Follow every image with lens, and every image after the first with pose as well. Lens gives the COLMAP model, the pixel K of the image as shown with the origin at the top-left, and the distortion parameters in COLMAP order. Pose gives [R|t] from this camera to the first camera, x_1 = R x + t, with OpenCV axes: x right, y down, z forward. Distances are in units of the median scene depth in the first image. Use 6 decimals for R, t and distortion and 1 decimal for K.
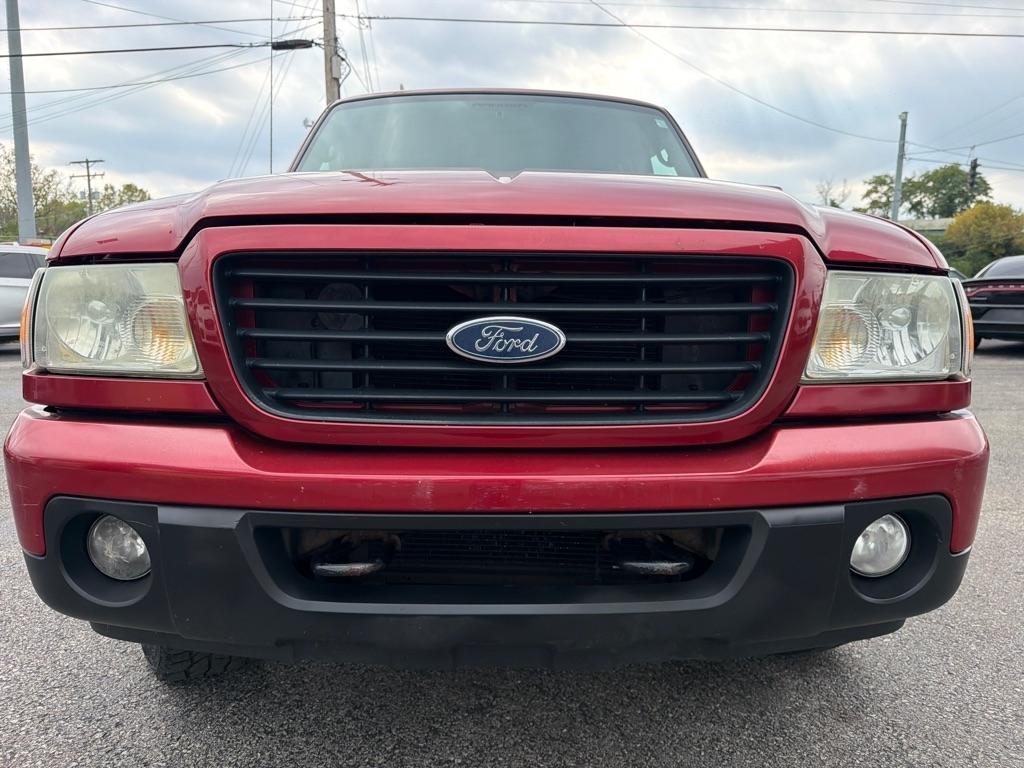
lens RADIAL K [[722.2, 0, 512.5], [0, 722.2, 384.9], [0, 0, 1]] dist [0.037634, -0.049252]
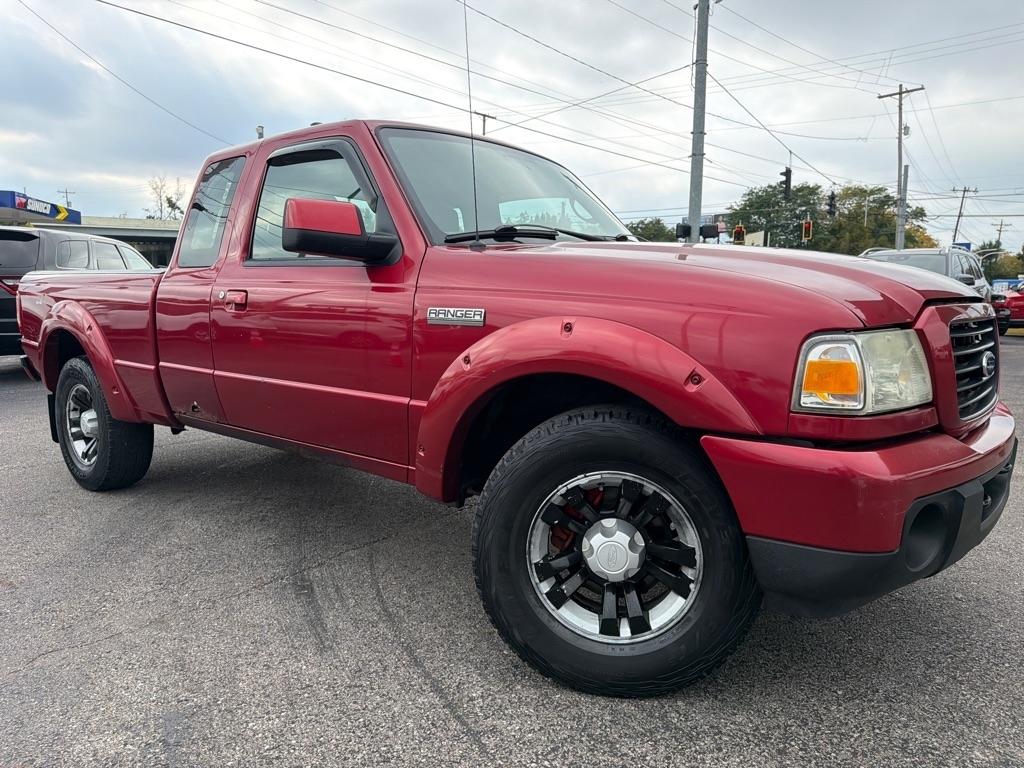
lens RADIAL K [[722.2, 0, 512.5], [0, 722.2, 384.9], [0, 0, 1]] dist [0.037634, -0.049252]
pose [[0.655258, -0.093393, 0.749610, -1.341607], [0.091113, 0.994855, 0.044303, -0.123308], [-0.749890, 0.039270, 0.660396, 0.403908]]
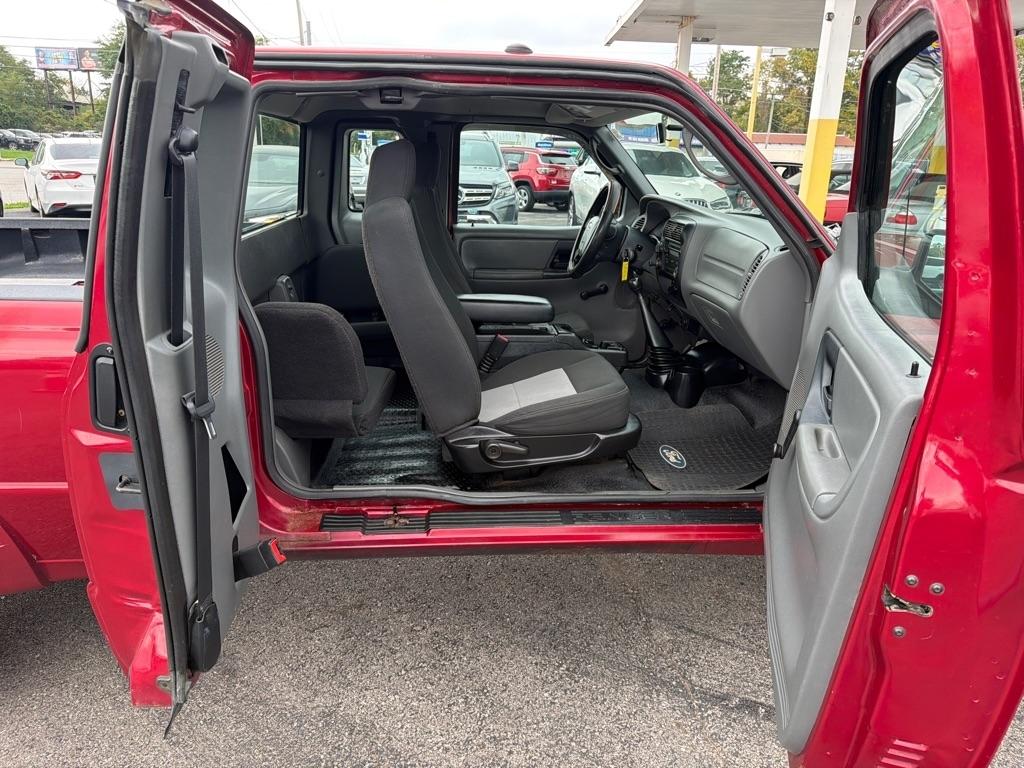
lens RADIAL K [[720.5, 0, 511.9], [0, 720.5, 385.0], [0, 0, 1]] dist [0.044609, -0.043962]
pose [[-0.073449, -0.305439, 0.949375, -1.460534], [0.103751, 0.944440, 0.311879, -0.568258], [-0.991888, 0.121406, -0.037678, 2.082539]]
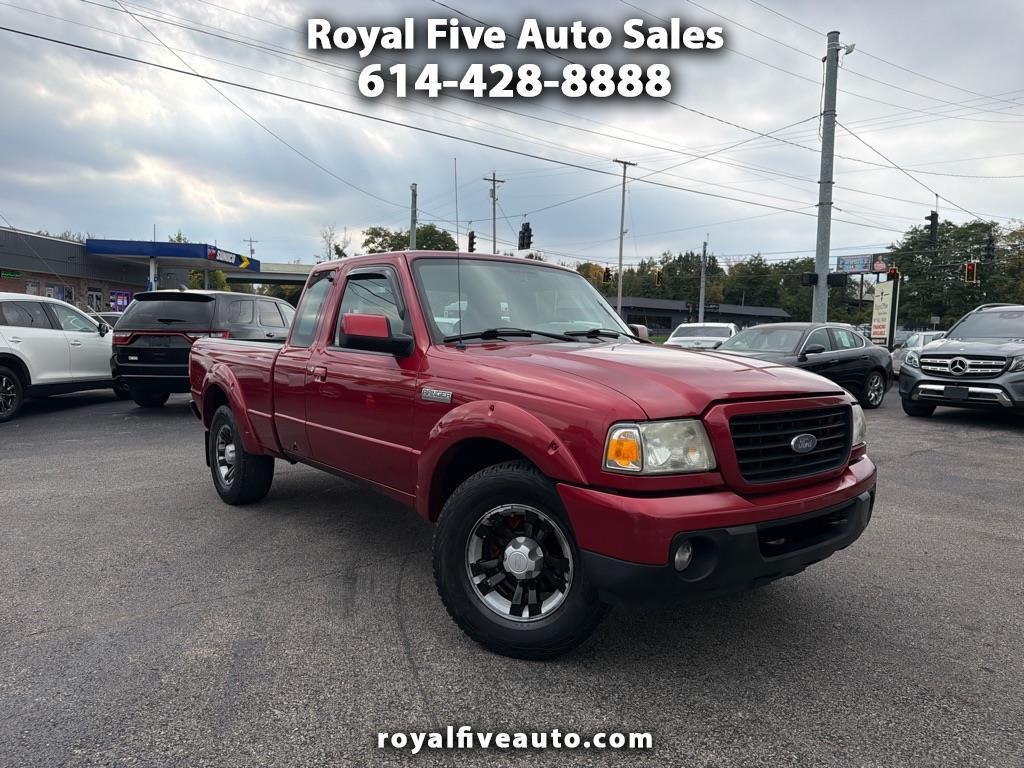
lens RADIAL K [[714.5, 0, 513.3], [0, 714.5, 387.4], [0, 0, 1]] dist [0.098327, -0.140218]
pose [[0.789514, -0.037207, 0.612604, -1.435290], [0.063471, 0.997758, -0.021201, -0.162587], [-0.610442, 0.055621, 0.790106, -0.252204]]
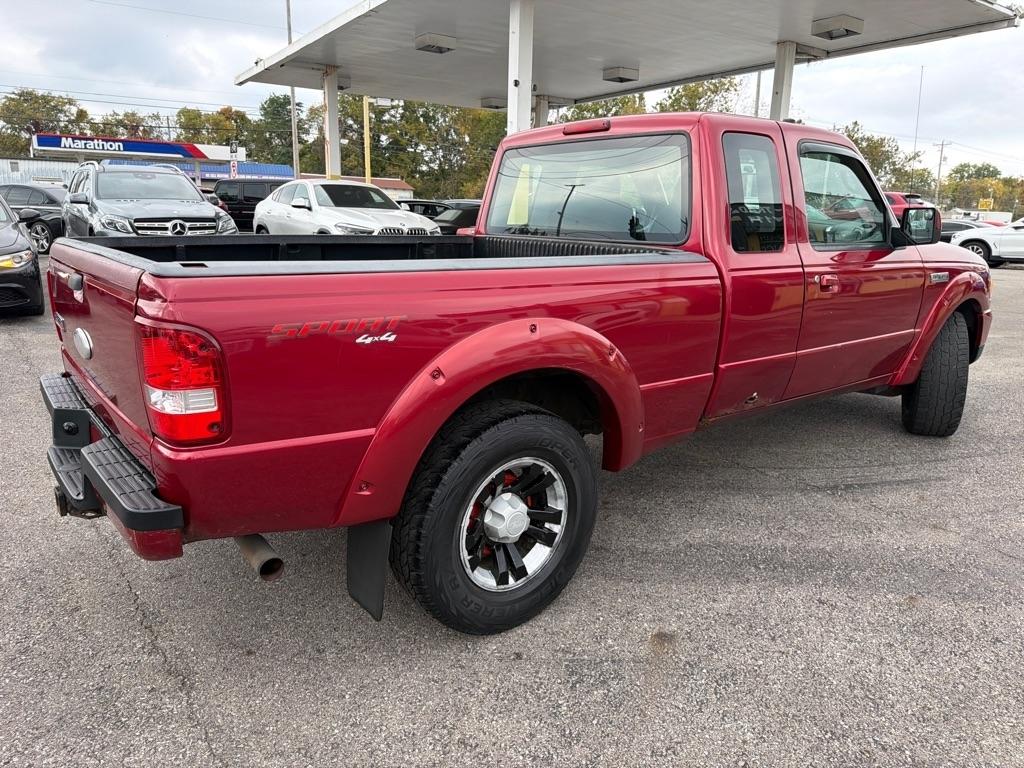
lens RADIAL K [[714.5, 0, 513.3], [0, 714.5, 387.4], [0, 0, 1]] dist [0.098327, -0.140218]
pose [[-0.605606, -0.208514, 0.767961, -1.481188], [0.078495, 0.944700, 0.318402, -0.671520], [-0.791884, 0.253107, -0.555749, 3.545270]]
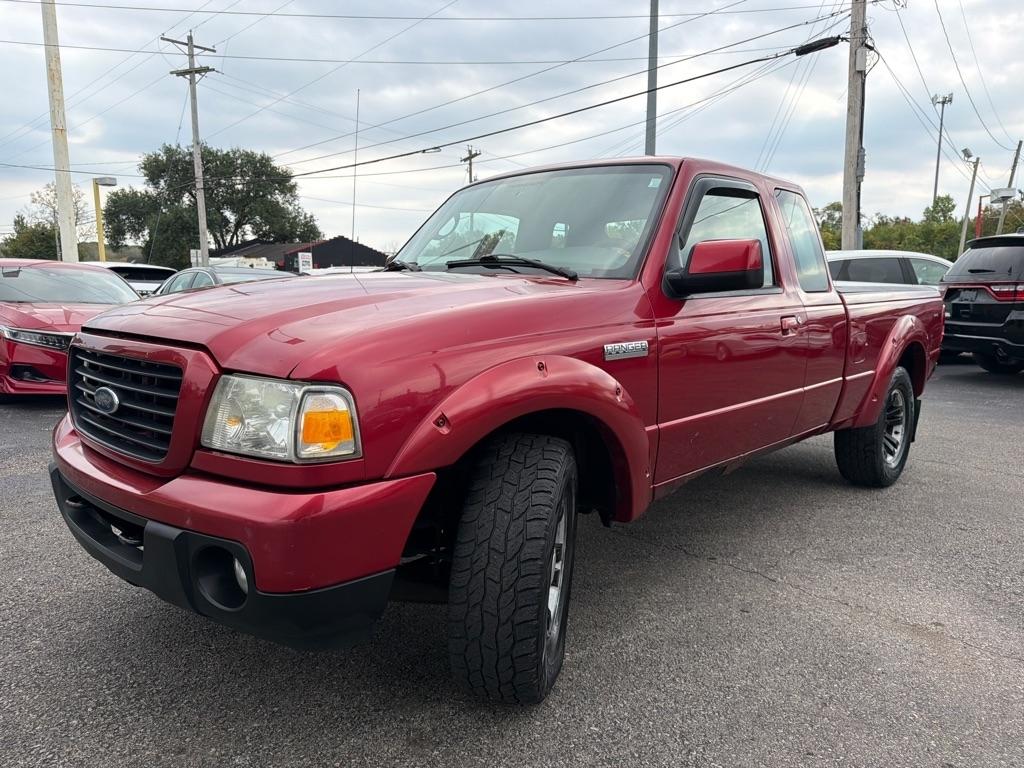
lens RADIAL K [[722.2, 0, 512.5], [0, 722.2, 384.9], [0, 0, 1]] dist [0.037634, -0.049252]
pose [[0.706095, 0.088352, -0.702584, 1.220831], [-0.083549, 0.995650, 0.041239, -0.159767], [0.703171, 0.029582, 0.710405, 0.238571]]
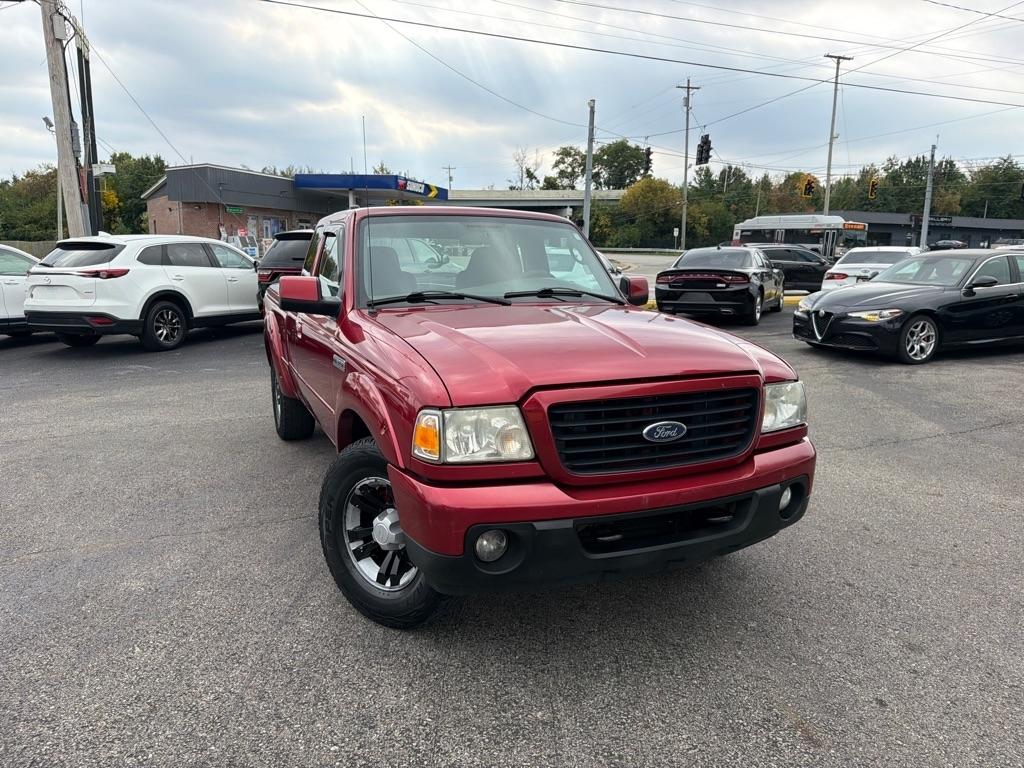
lens RADIAL K [[714.5, 0, 513.3], [0, 714.5, 387.4], [0, 0, 1]] dist [0.098327, -0.140218]
pose [[0.923719, -0.072122, 0.376220, -0.788879], [0.049090, 0.996306, 0.070465, -0.233944], [-0.379913, -0.046622, 0.923847, -0.562993]]
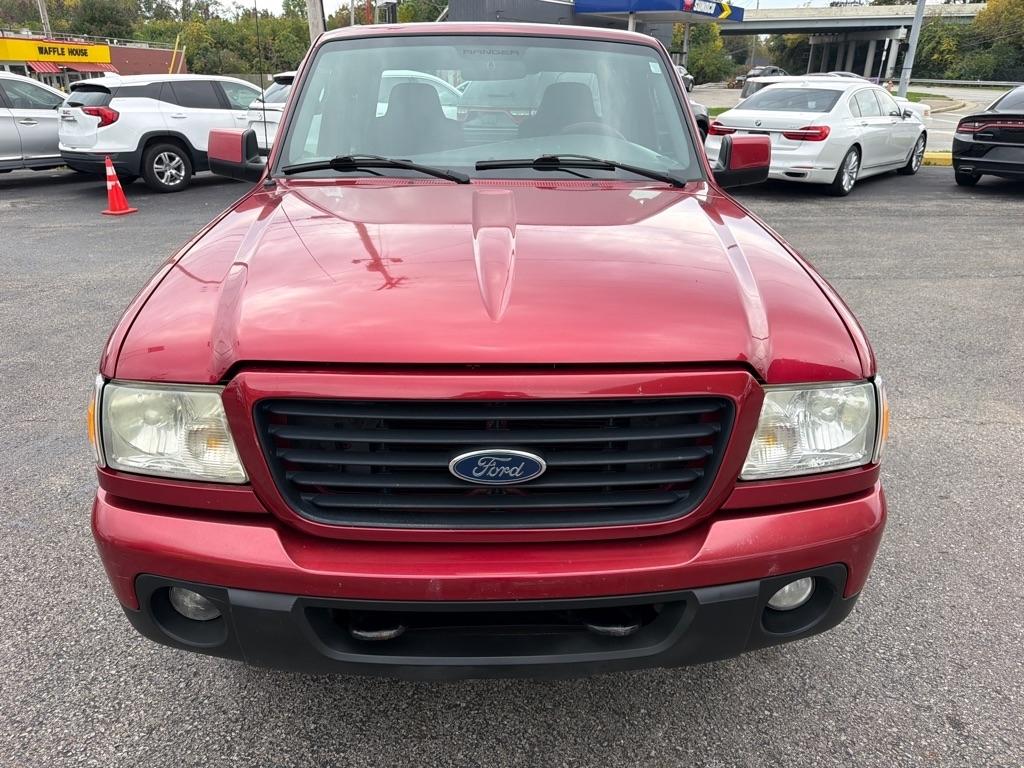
lens RADIAL K [[726.5, 0, 514.4], [0, 726.5, 380.6], [0, 0, 1]] dist [0.001709, -0.006635]
pose [[0.999938, -0.002258, 0.010935, 0.003811], [-0.000658, 0.965724, 0.259570, -0.313487], [-0.011146, -0.259561, 0.965662, -0.091038]]
